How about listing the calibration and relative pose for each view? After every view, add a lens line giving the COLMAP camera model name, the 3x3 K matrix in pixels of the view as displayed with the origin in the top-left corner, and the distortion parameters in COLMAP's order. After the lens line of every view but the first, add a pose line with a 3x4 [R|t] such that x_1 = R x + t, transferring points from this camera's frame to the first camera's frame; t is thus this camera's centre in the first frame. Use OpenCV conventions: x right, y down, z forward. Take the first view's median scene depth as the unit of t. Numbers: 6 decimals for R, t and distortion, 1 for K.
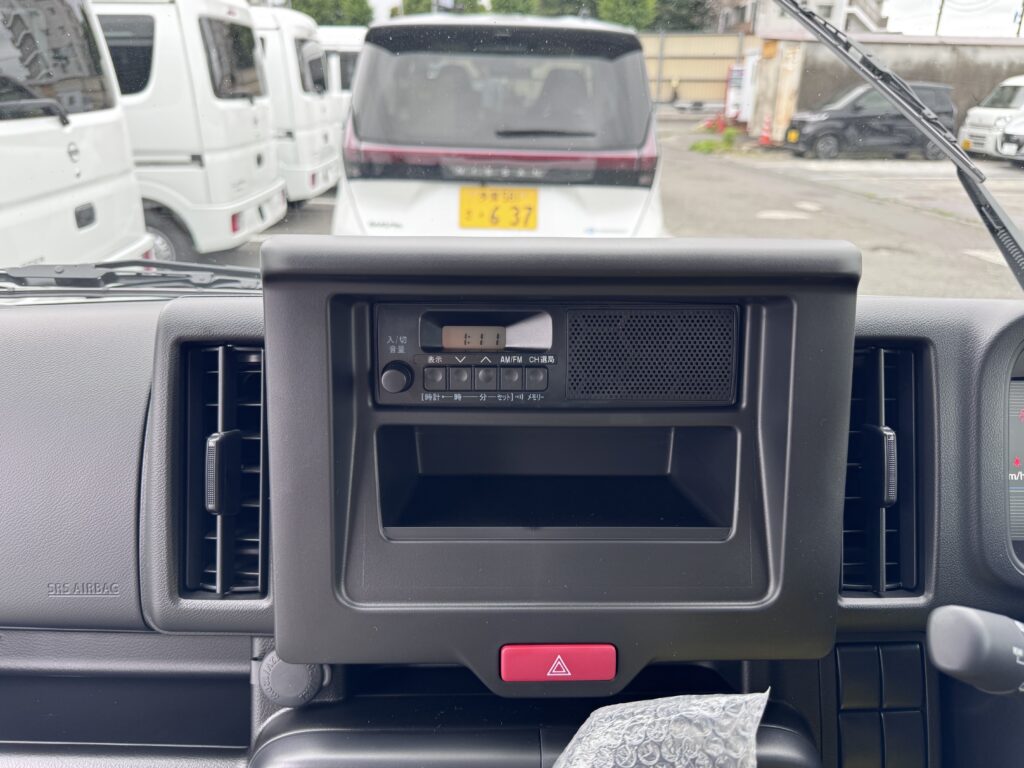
lens RADIAL K [[736.8, 0, 536.0], [0, 736.8, 369.5], [0, 0, 1]] dist [-0.016646, -0.002420]
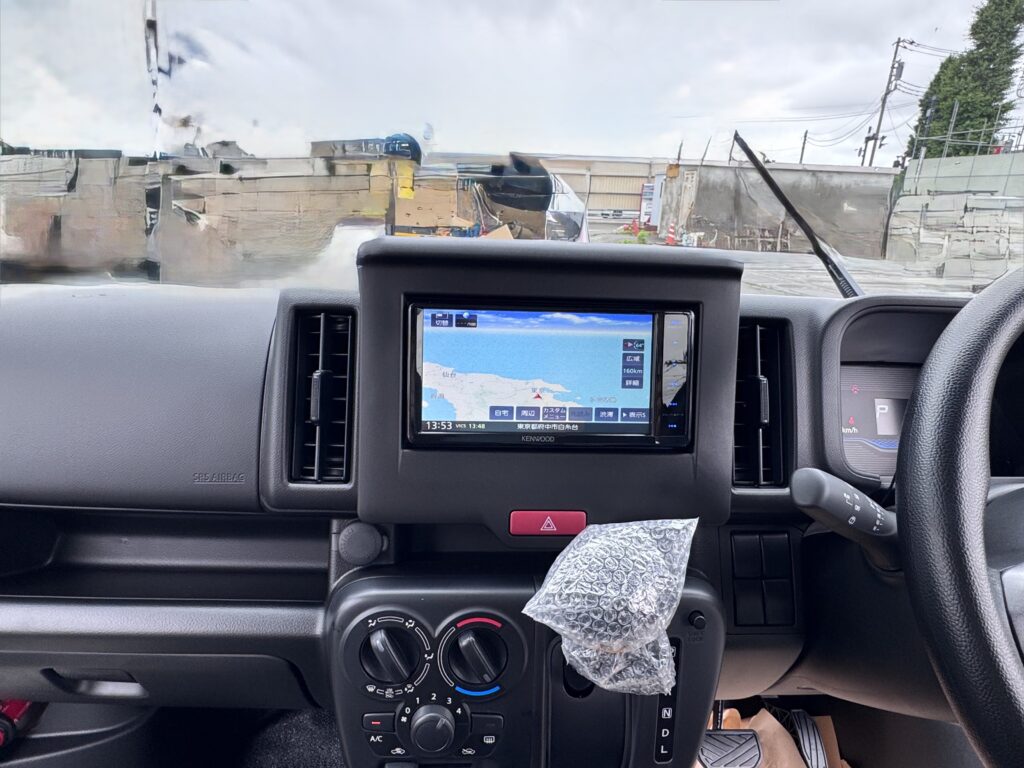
lens RADIAL K [[590.3, 0, 508.4], [0, 590.3, 384.5], [0, 0, 1]] dist [-0.003539, -0.000871]
pose [[0.999345, 0.012807, 0.033848, -0.086413], [-0.010664, 0.997971, -0.062768, 0.177539], [-0.034583, 0.062366, 0.997454, -0.196128]]
